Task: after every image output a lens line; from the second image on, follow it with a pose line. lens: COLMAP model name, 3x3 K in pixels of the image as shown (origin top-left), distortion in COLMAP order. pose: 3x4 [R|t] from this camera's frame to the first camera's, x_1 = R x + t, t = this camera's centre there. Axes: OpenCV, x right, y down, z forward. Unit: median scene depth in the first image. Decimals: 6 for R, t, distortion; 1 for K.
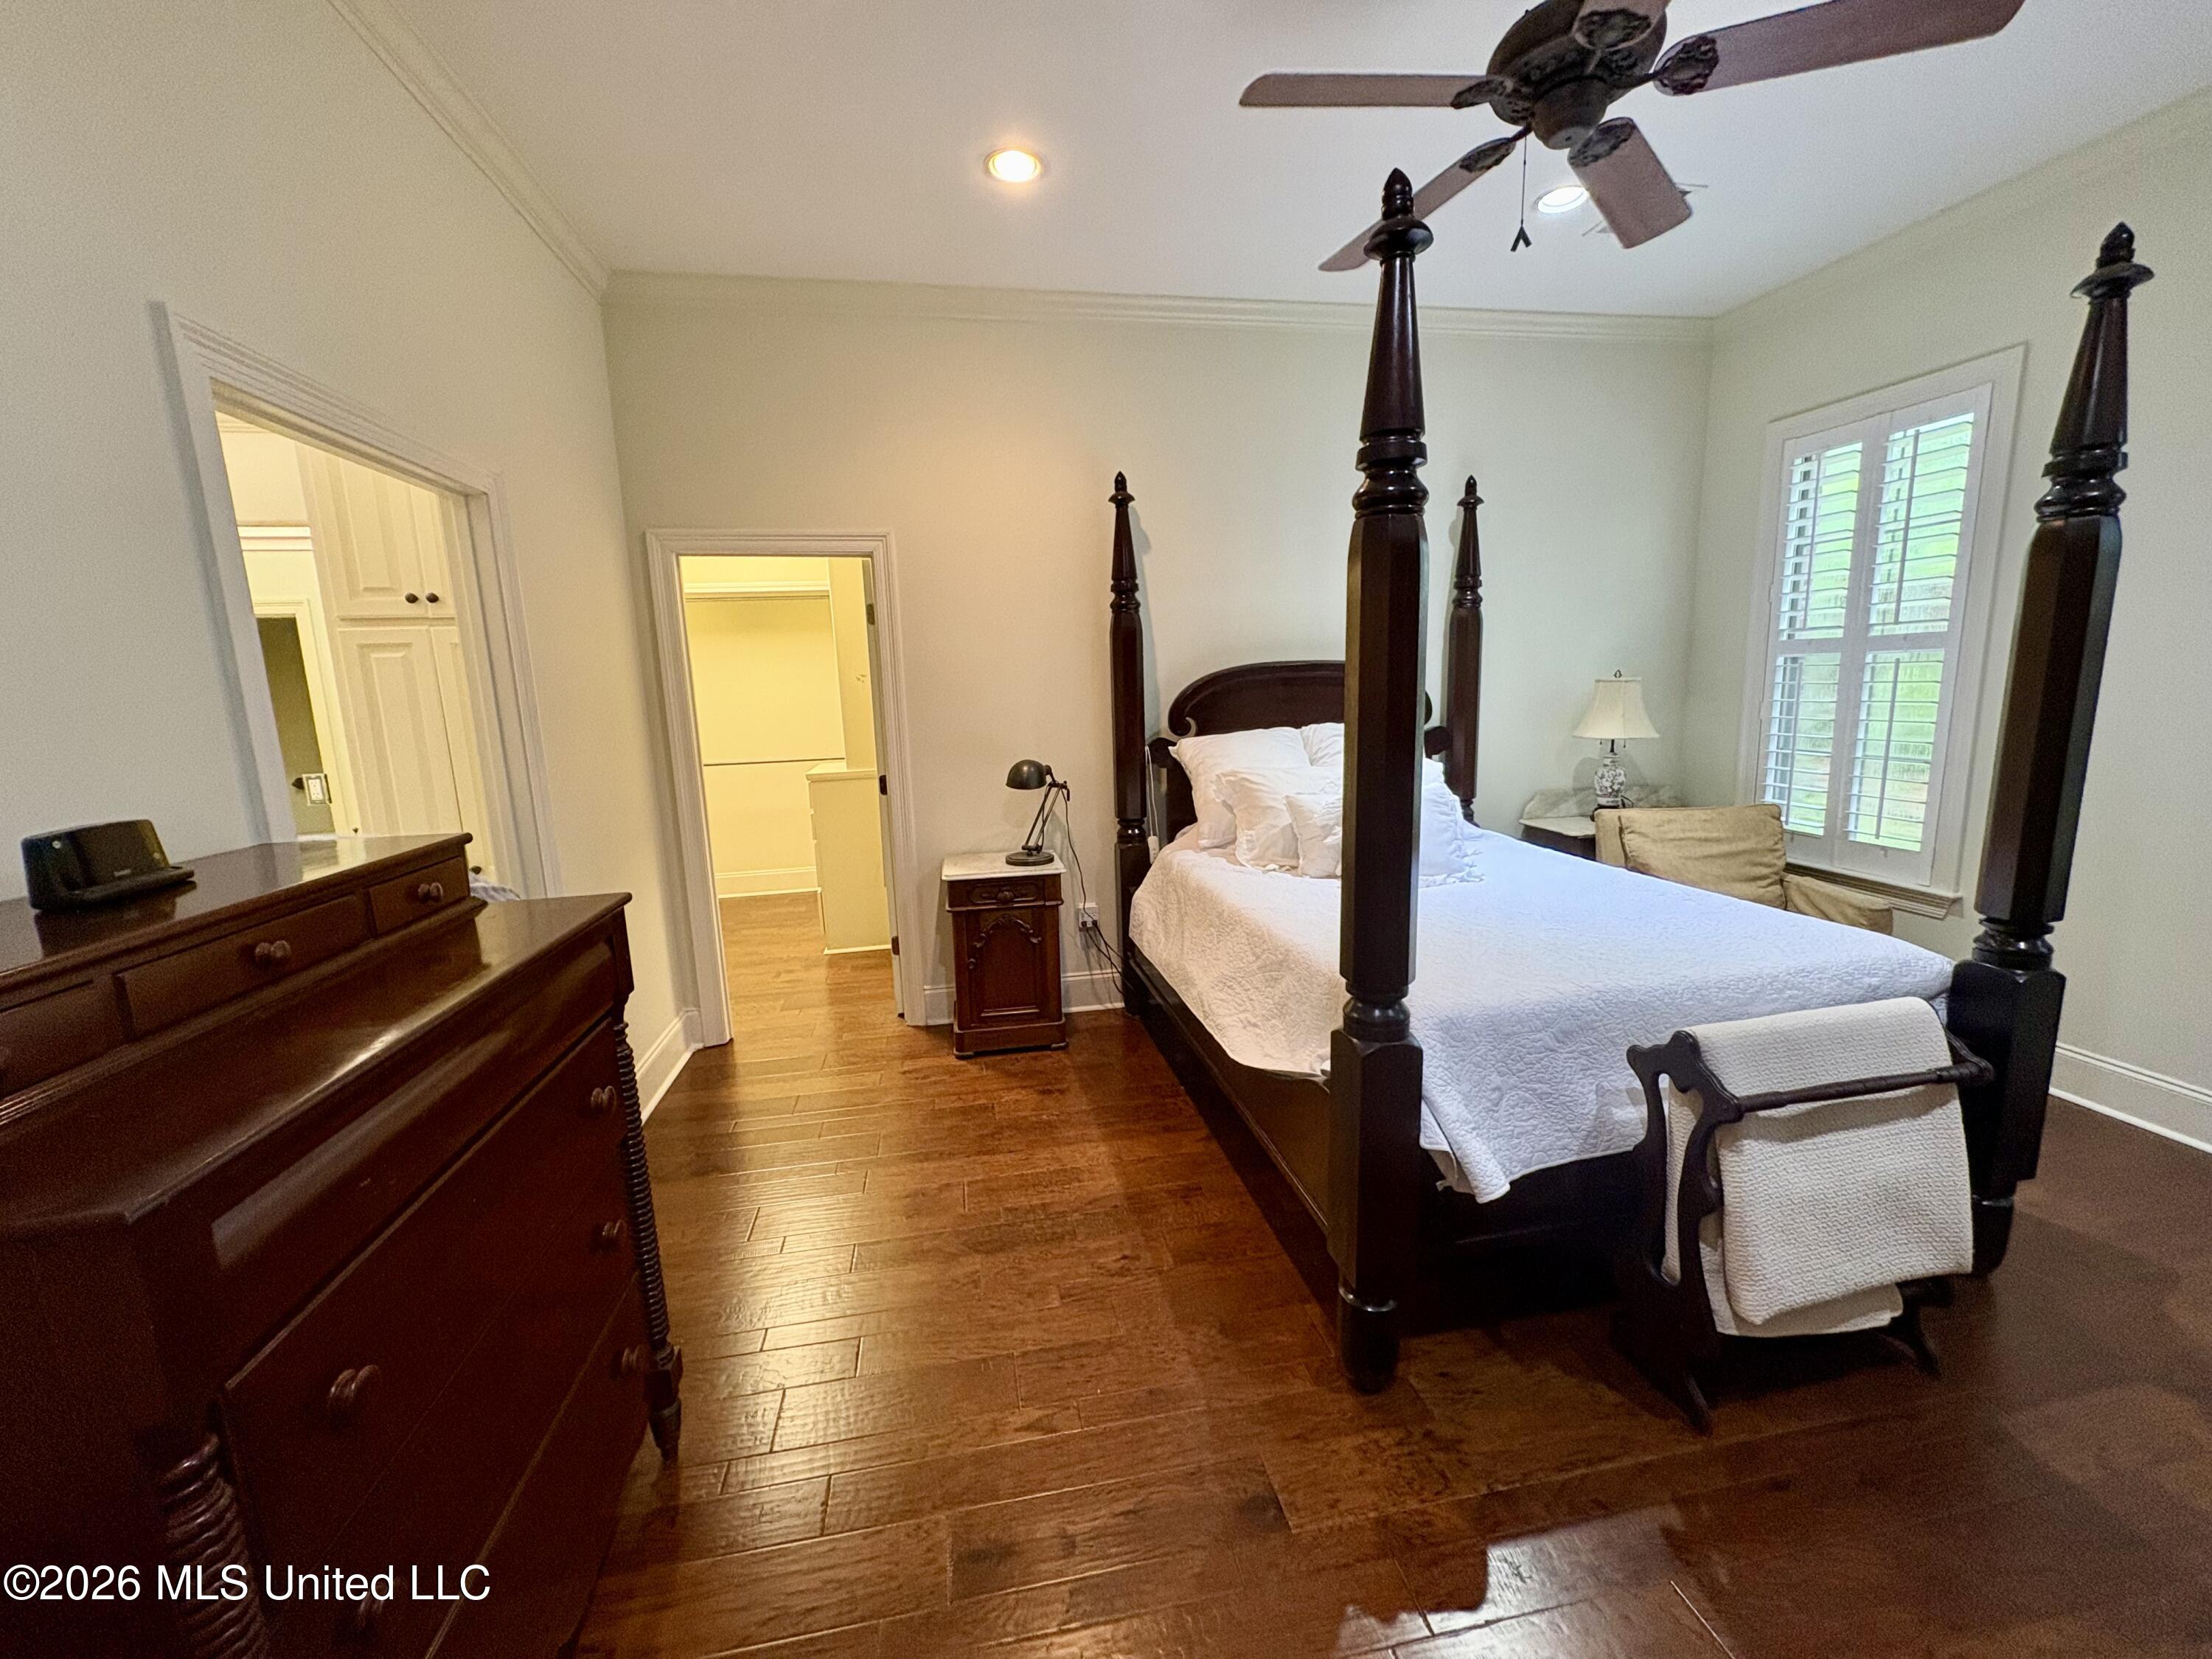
lens RADIAL K [[880.4, 0, 1105.2], [0, 880.4, 829.0], [0, 0, 1]] dist [0.000887, 0.000207]
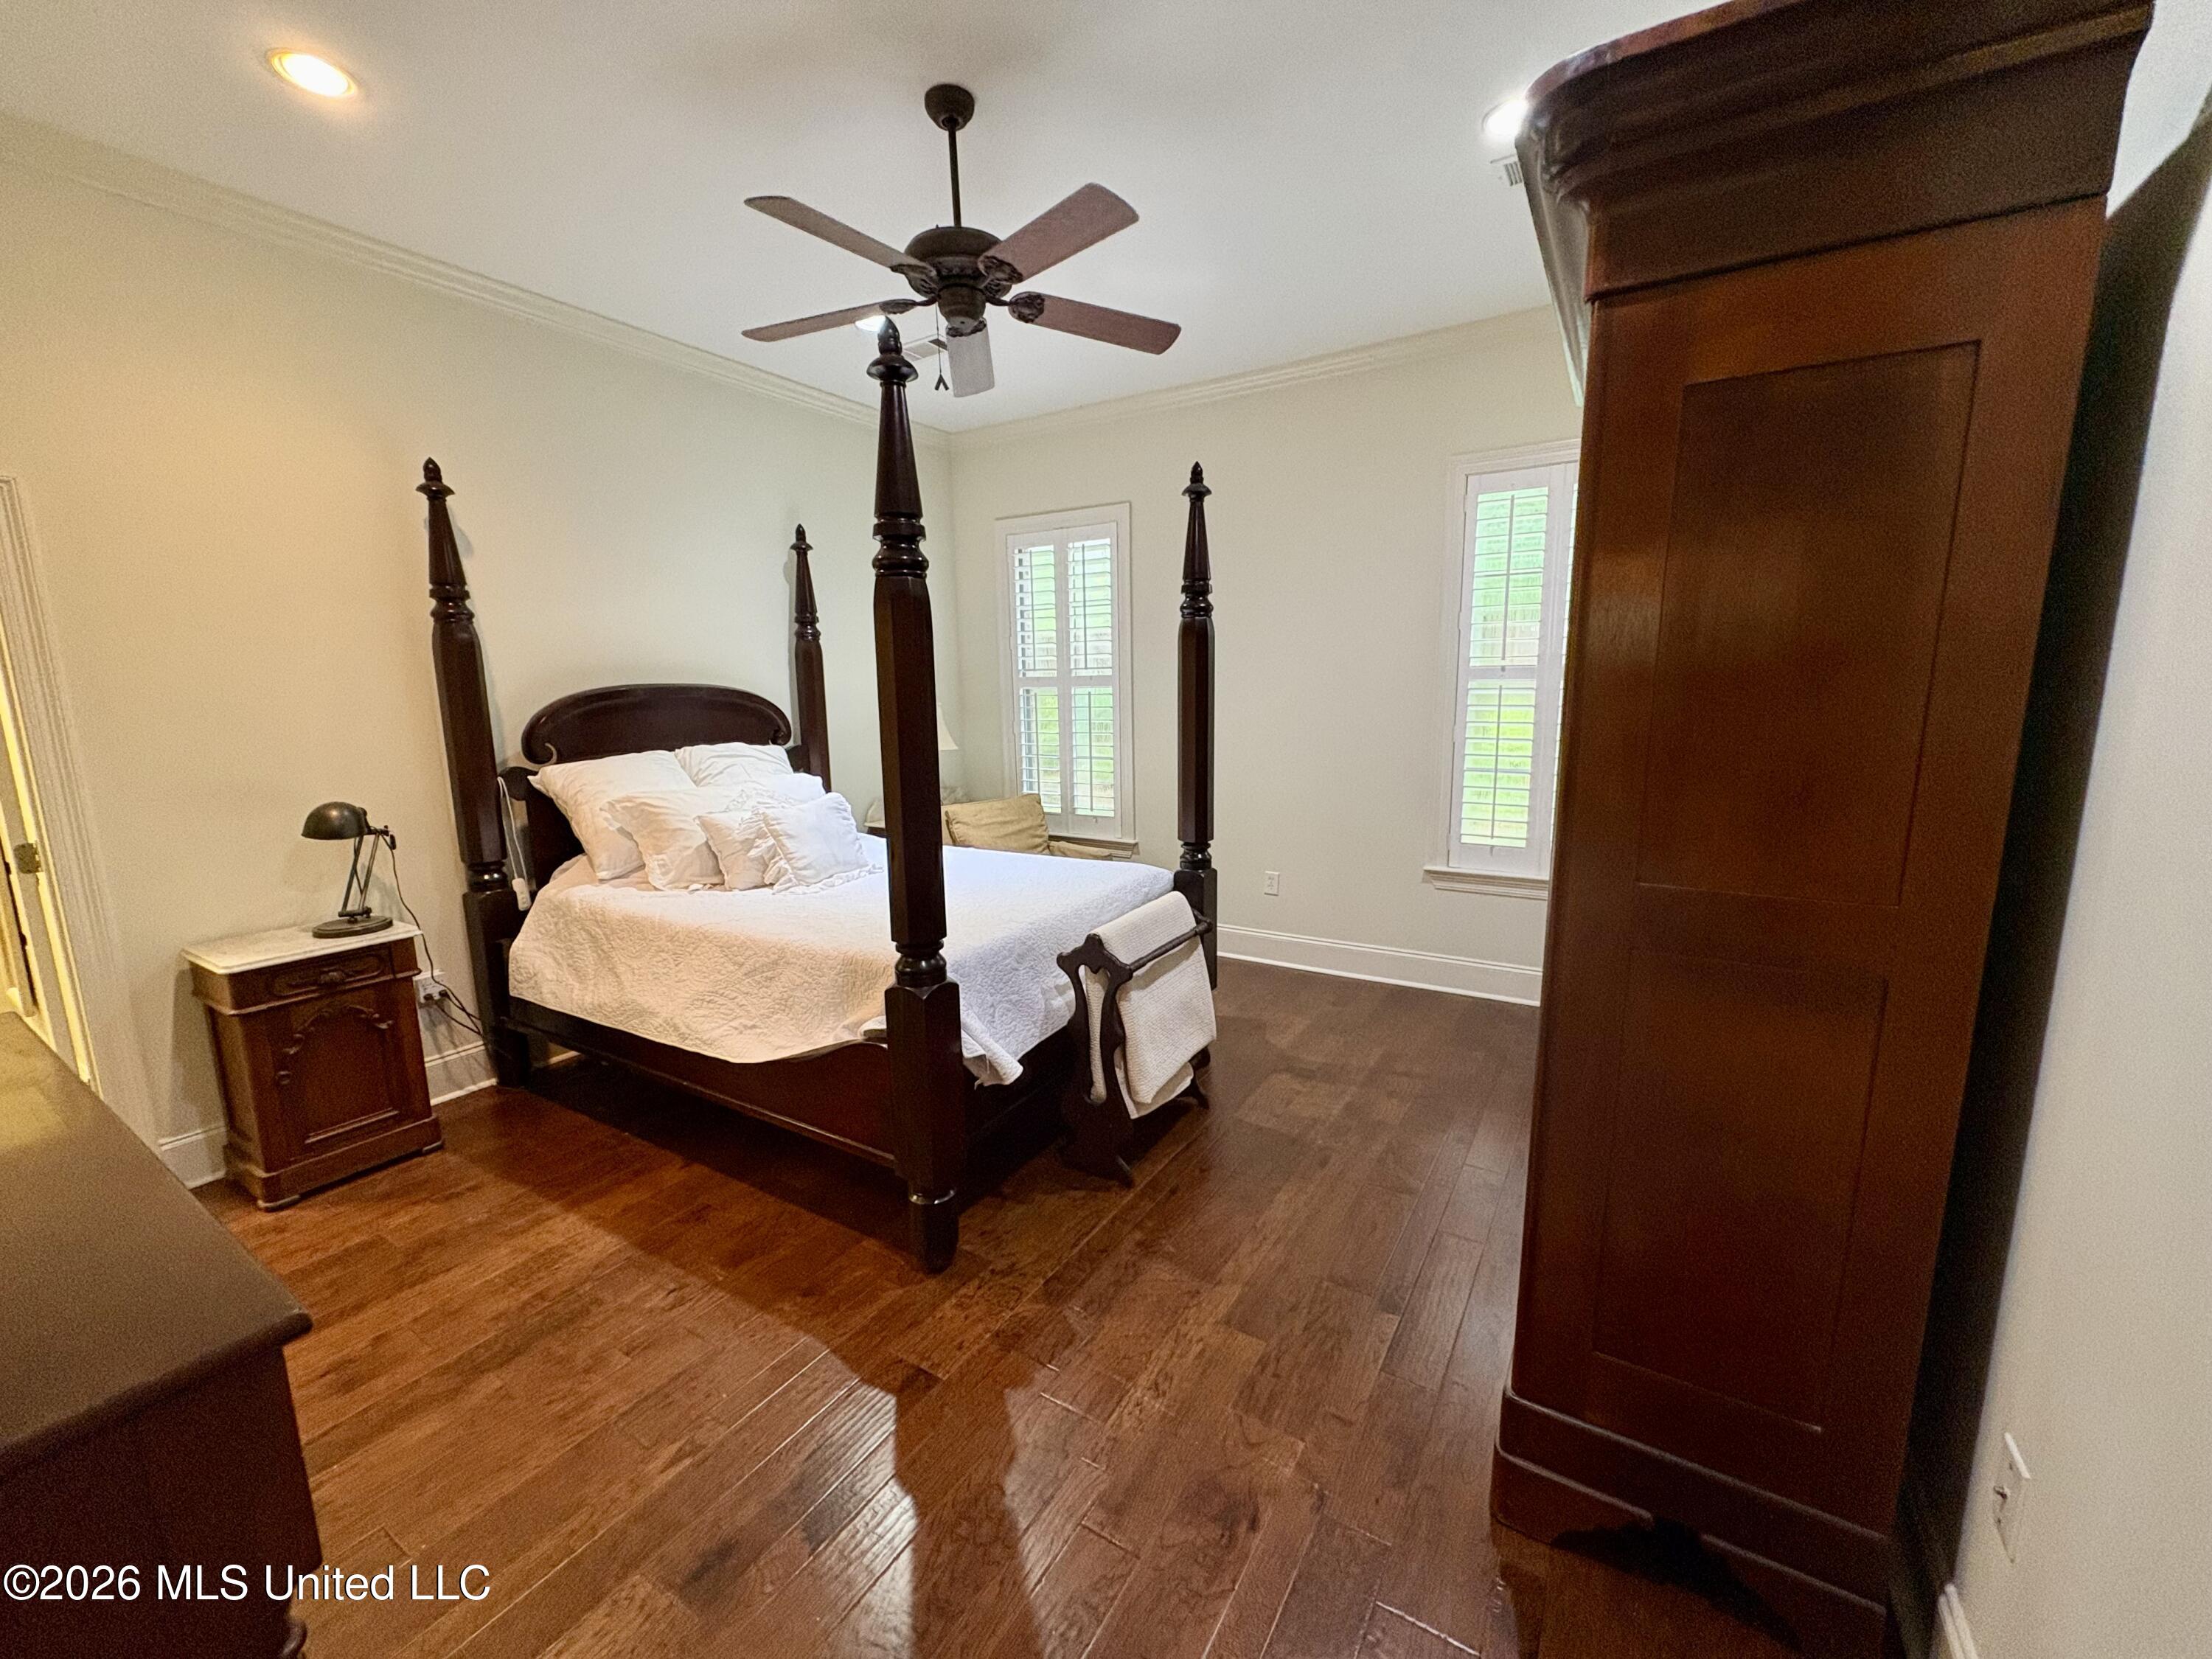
lens RADIAL K [[880.4, 0, 1105.2], [0, 880.4, 829.0], [0, 0, 1]] dist [0.000887, 0.000207]
pose [[0.672204, -0.097851, 0.733871, -0.260226], [0.117733, 0.992742, 0.024528, 0.008700], [-0.730945, 0.069913, 0.678846, -0.040584]]
